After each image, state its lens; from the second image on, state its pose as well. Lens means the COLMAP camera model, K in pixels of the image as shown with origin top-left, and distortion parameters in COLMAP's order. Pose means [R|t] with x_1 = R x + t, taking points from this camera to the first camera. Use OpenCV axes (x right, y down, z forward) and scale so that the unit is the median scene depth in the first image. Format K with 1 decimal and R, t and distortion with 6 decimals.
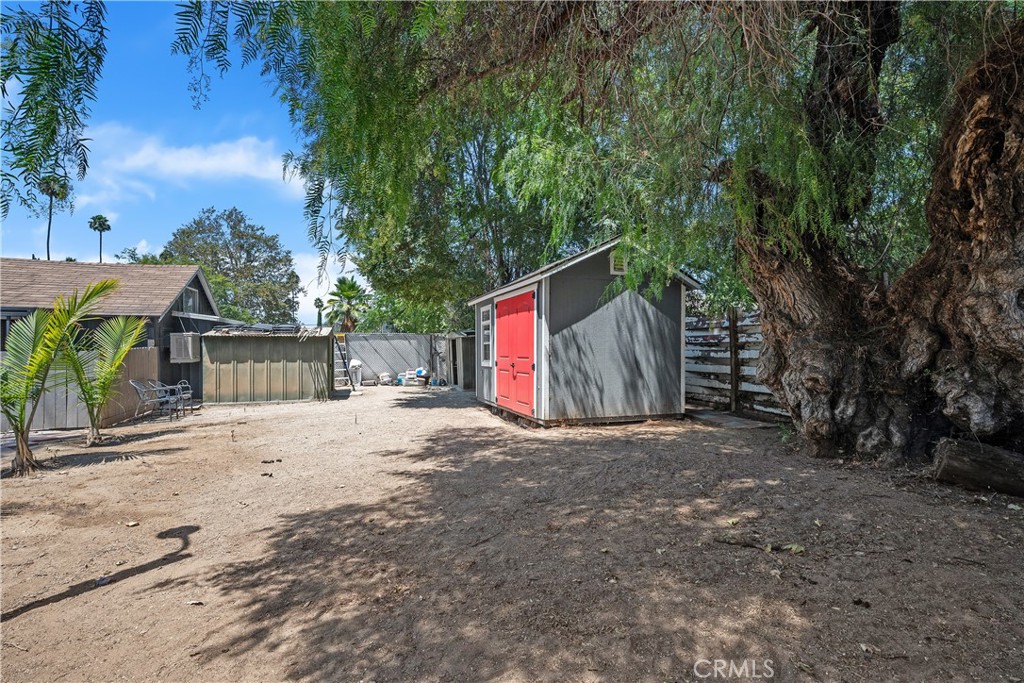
lens RADIAL K [[466.7, 0, 512.3], [0, 466.7, 341.4], [0, 0, 1]] dist [-0.000002, -0.000257]
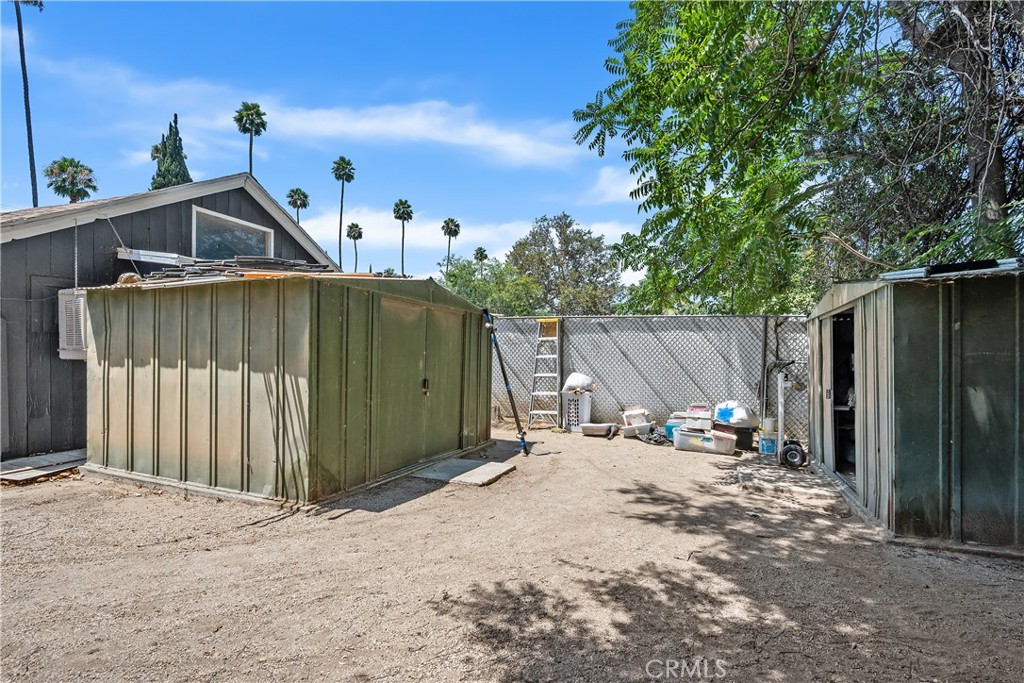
lens RADIAL K [[466.7, 0, 523.5], [0, 466.7, 360.0], [0, 0, 1]] dist [-0.000002, -0.000257]
pose [[0.761442, 0.019015, -0.647954, -0.081055], [-0.016095, 0.999816, 0.010427, 0.021761], [0.648033, 0.002489, 0.761608, 0.608722]]
